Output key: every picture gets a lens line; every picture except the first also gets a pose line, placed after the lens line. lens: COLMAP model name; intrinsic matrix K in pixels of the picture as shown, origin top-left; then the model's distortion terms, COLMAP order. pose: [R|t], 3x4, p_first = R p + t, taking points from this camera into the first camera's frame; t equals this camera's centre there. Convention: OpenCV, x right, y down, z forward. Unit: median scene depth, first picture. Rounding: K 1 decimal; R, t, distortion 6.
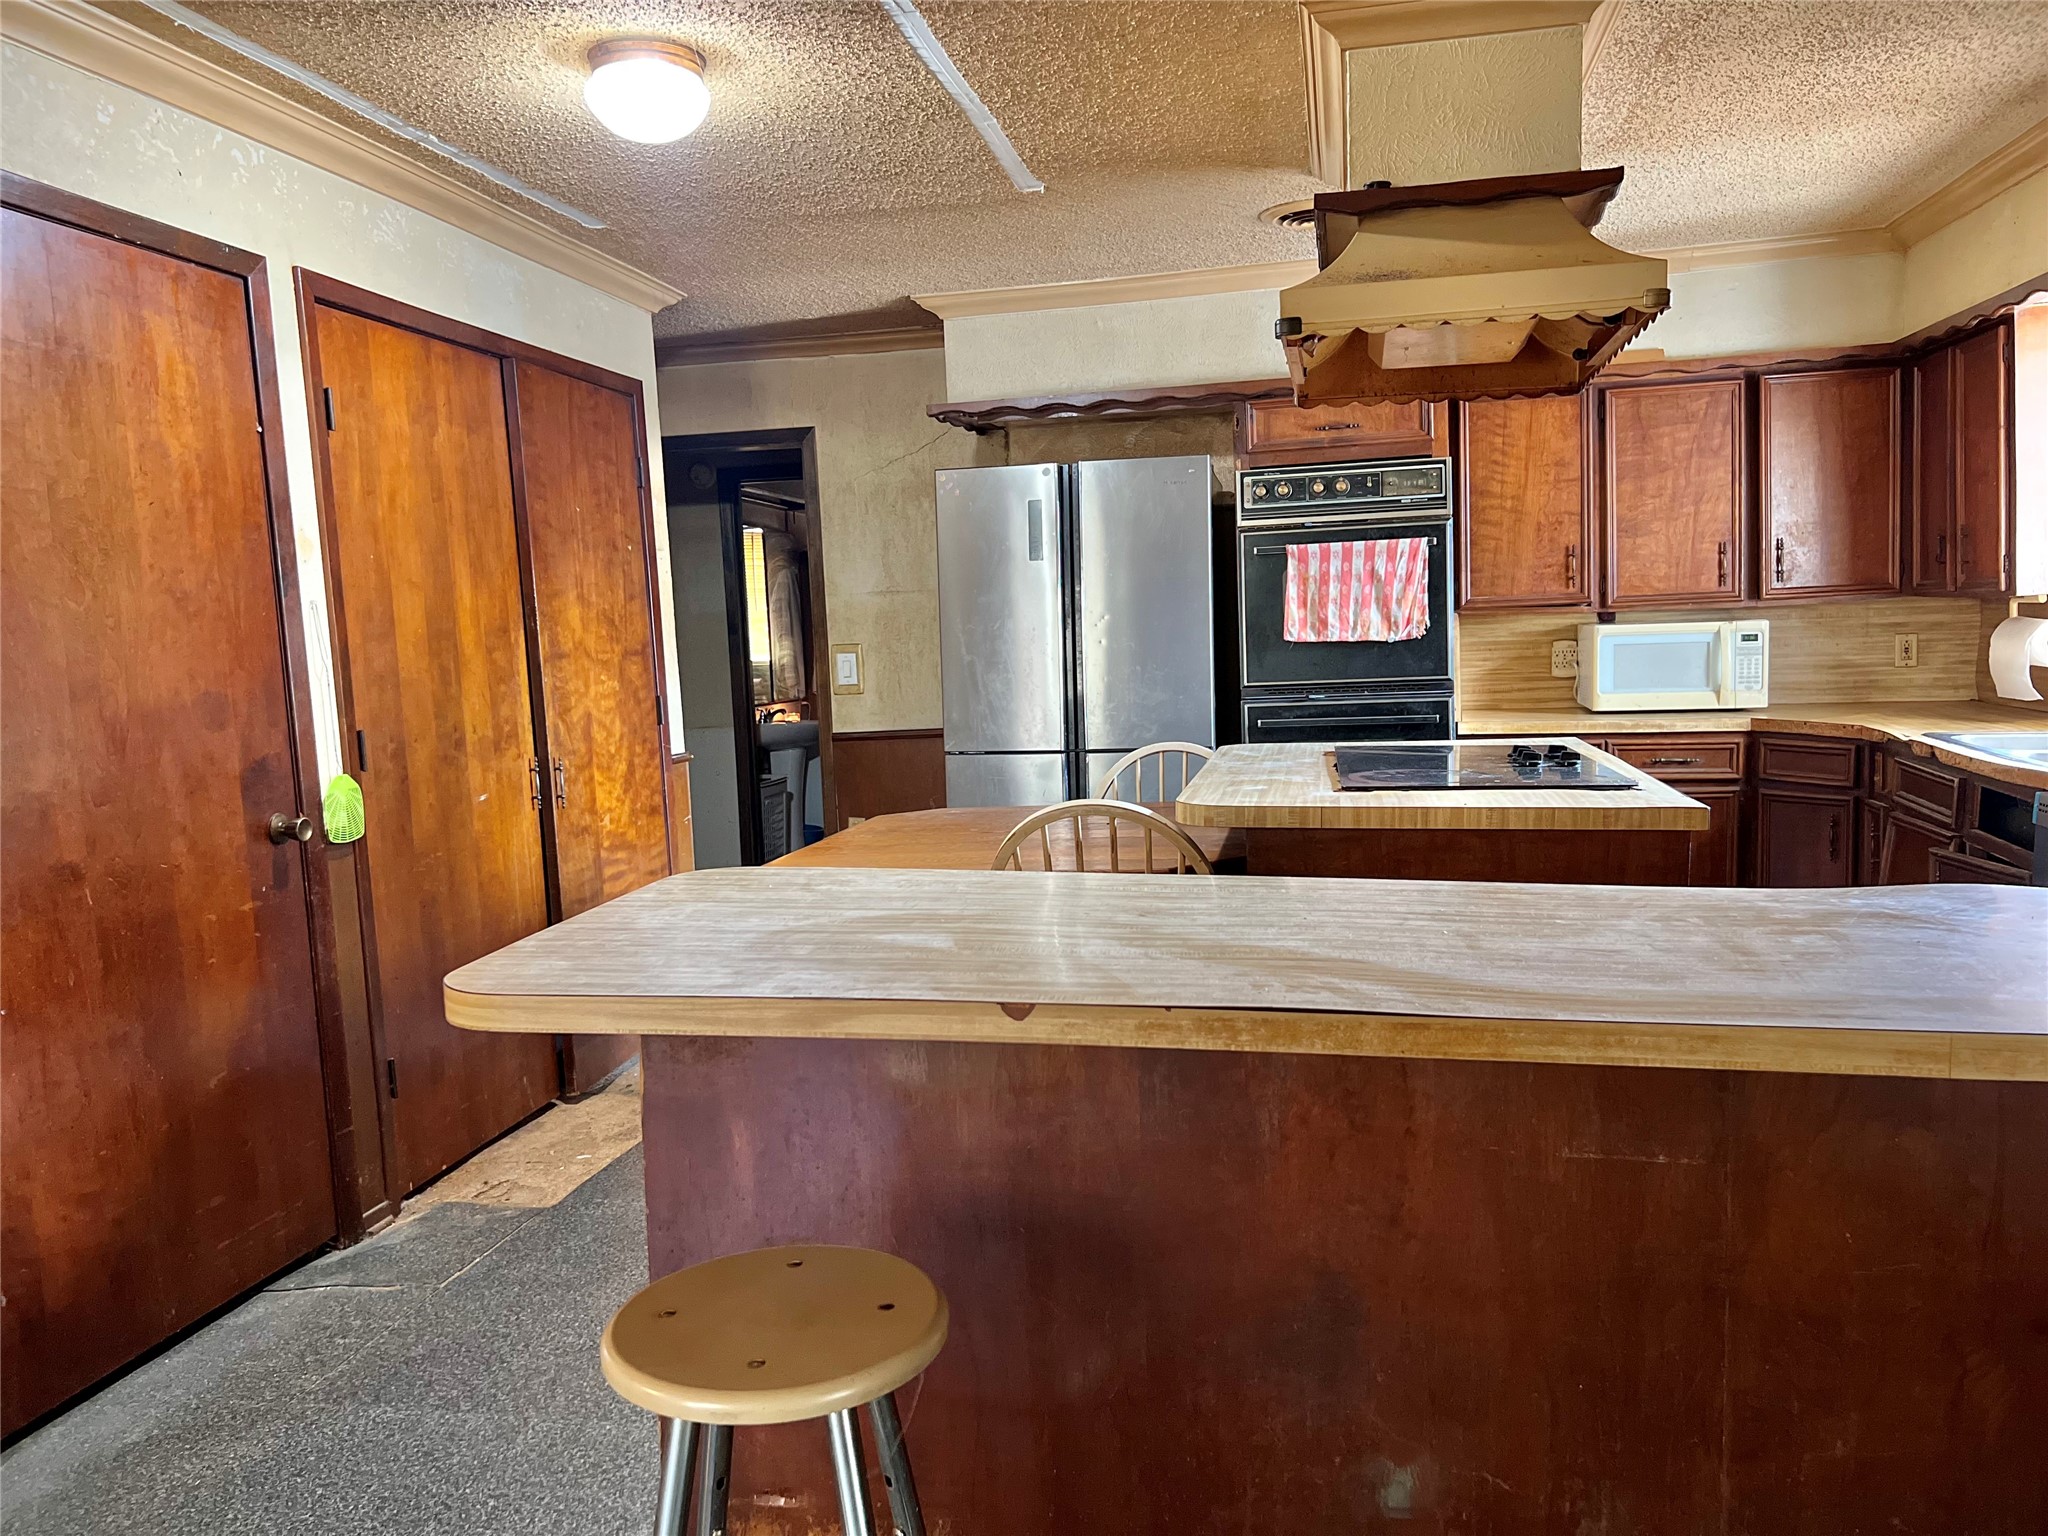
lens RADIAL K [[1635.9, 0, 1017.0], [0, 1635.9, 781.2], [0, 0, 1]] dist [0.066569, -0.100773]
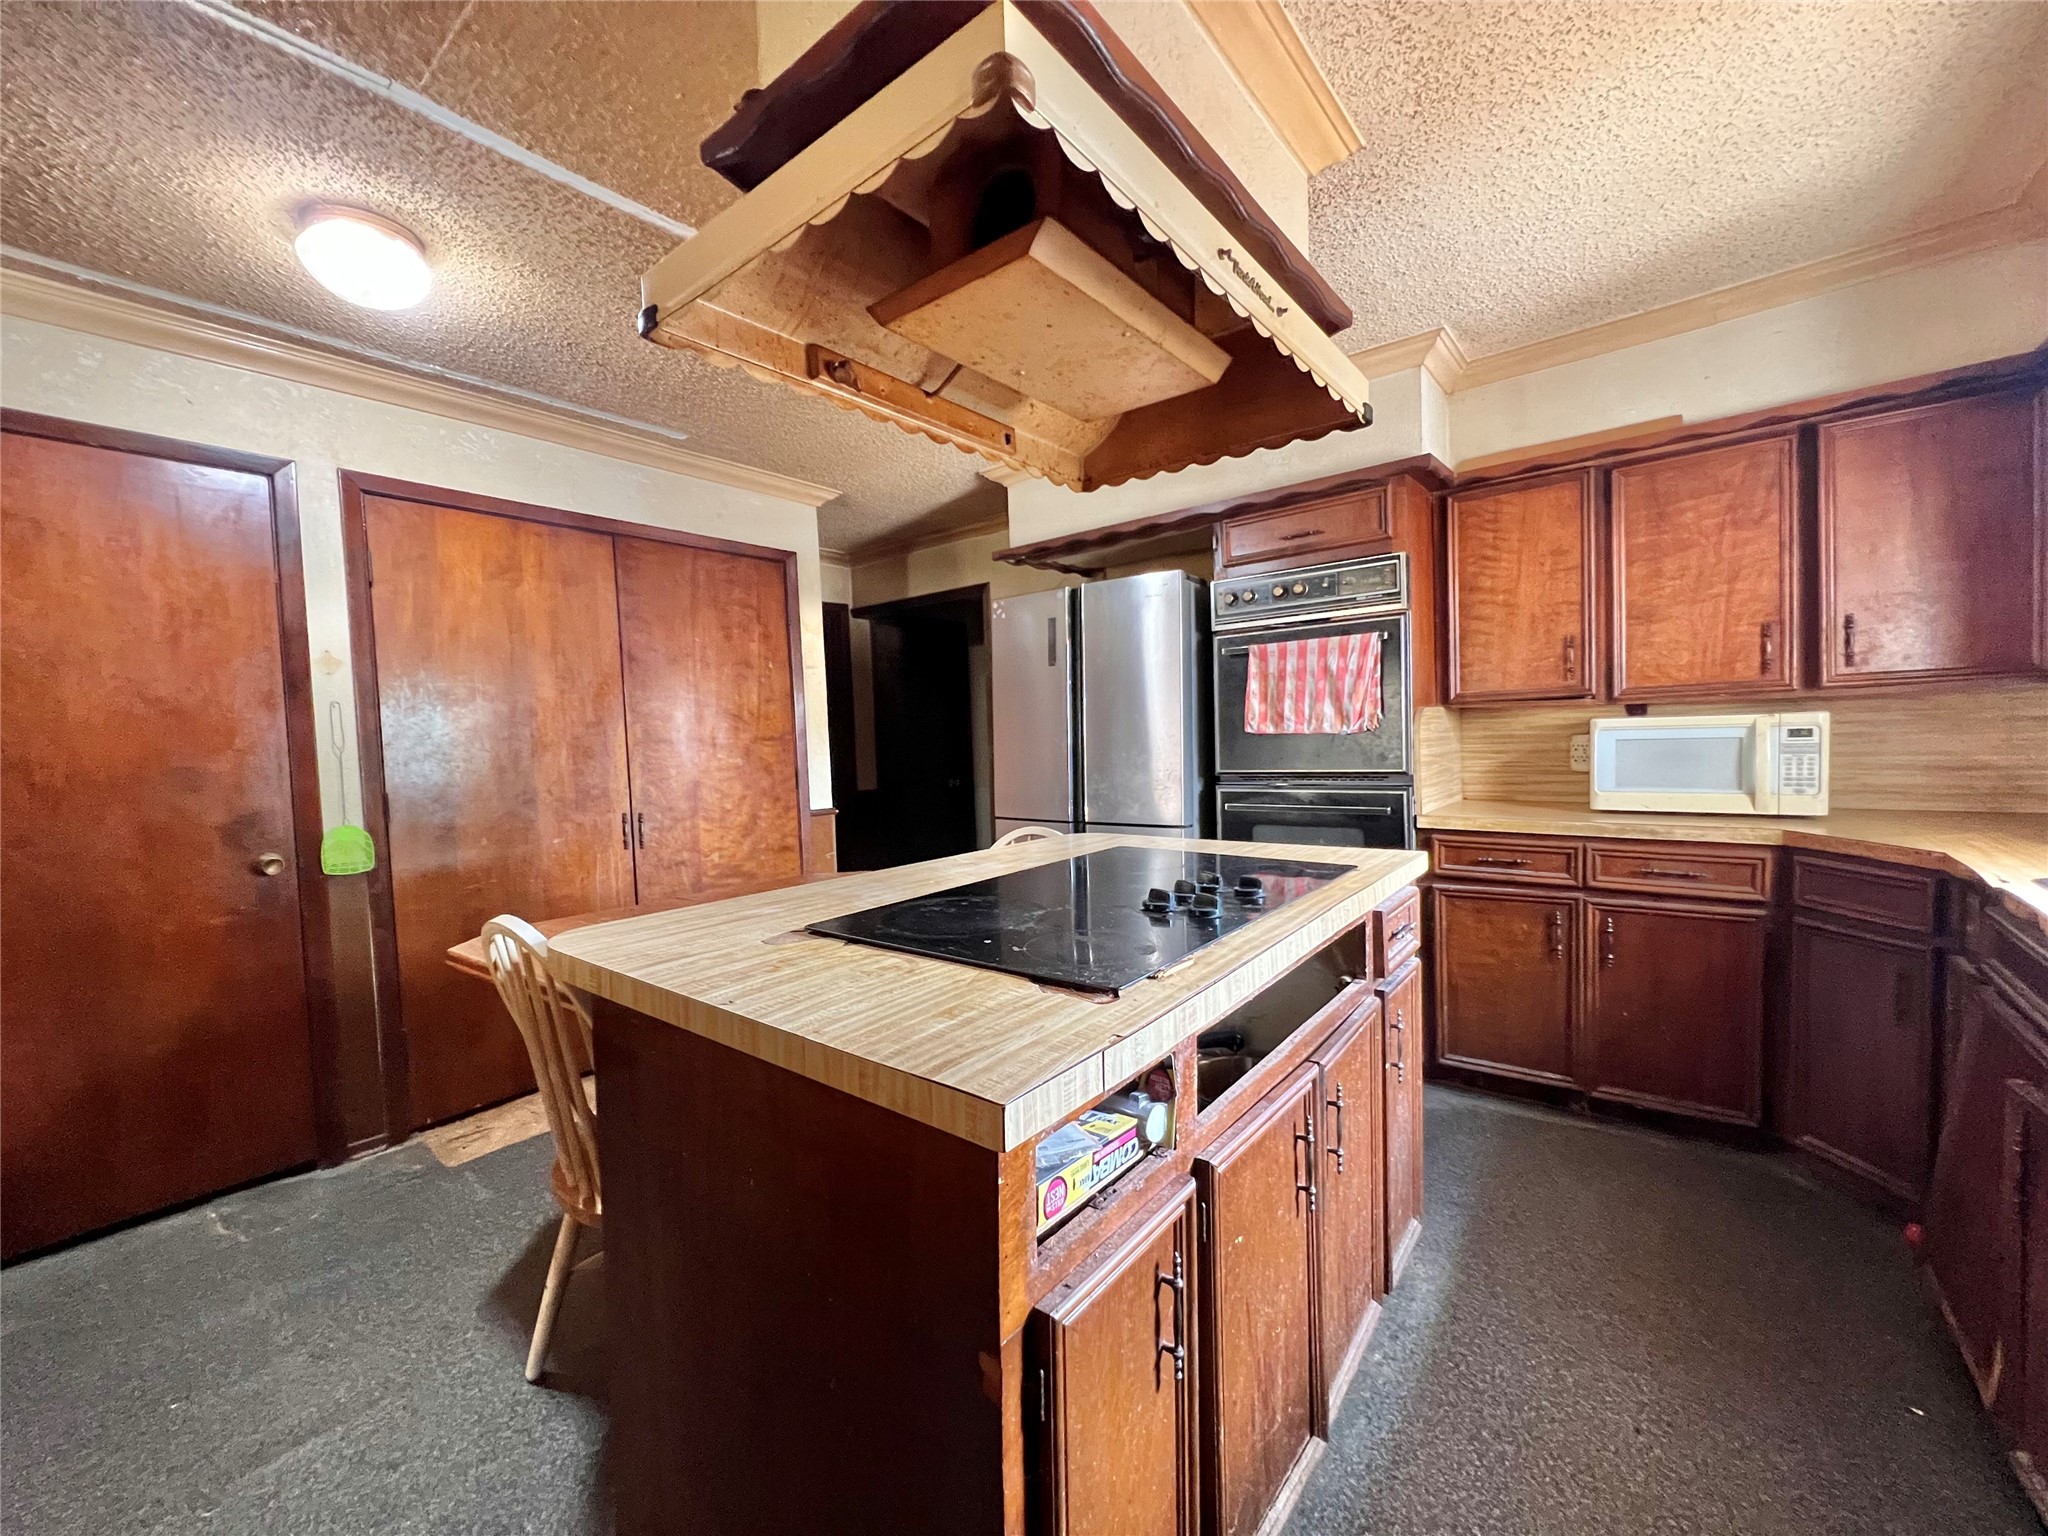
lens RADIAL K [[829.6, 0, 1031.2], [0, 829.6, 776.5], [0, 0, 1]] dist [-0.000042, 0.000491]
pose [[0.886154, 0.030012, -0.462419, 0.295453], [-0.043161, 0.998908, -0.017879, -0.040380], [0.461377, 0.035802, 0.886481, 0.445148]]
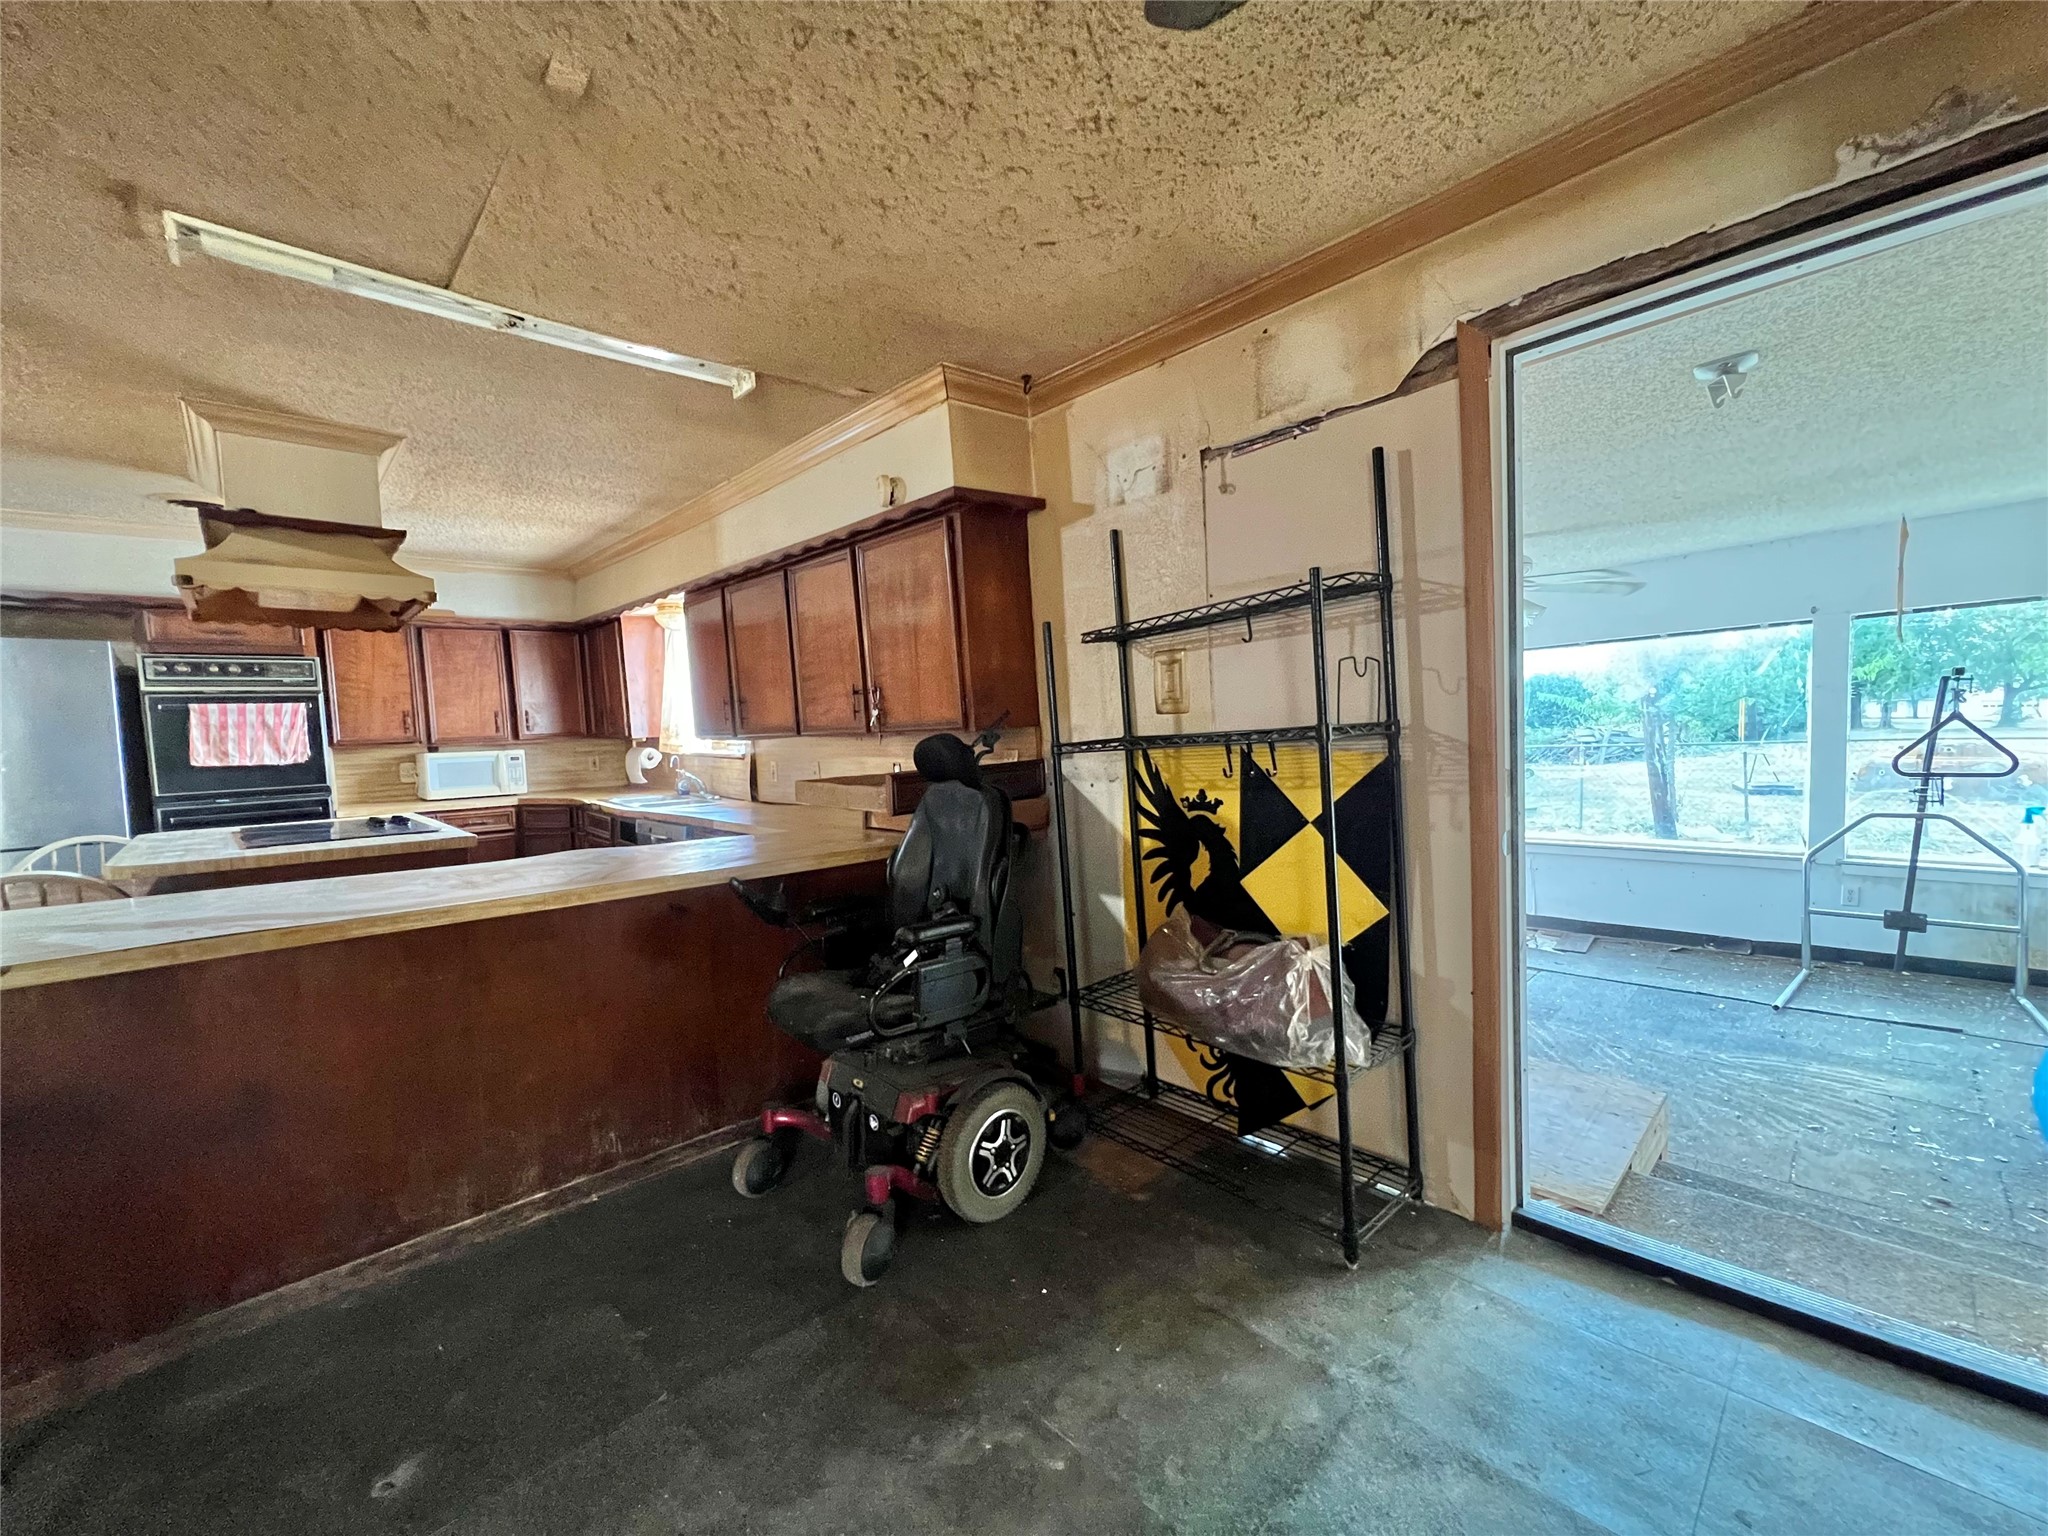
lens RADIAL K [[829.6, 0, 1031.2], [0, 829.6, 776.5], [0, 0, 1]] dist [-0.000042, 0.000491]
pose [[0.578137, -0.036806, 0.815109, -0.017296], [0.090633, 0.995697, -0.019323, 0.011317], [-0.810891, 0.085047, 0.578985, -0.094292]]
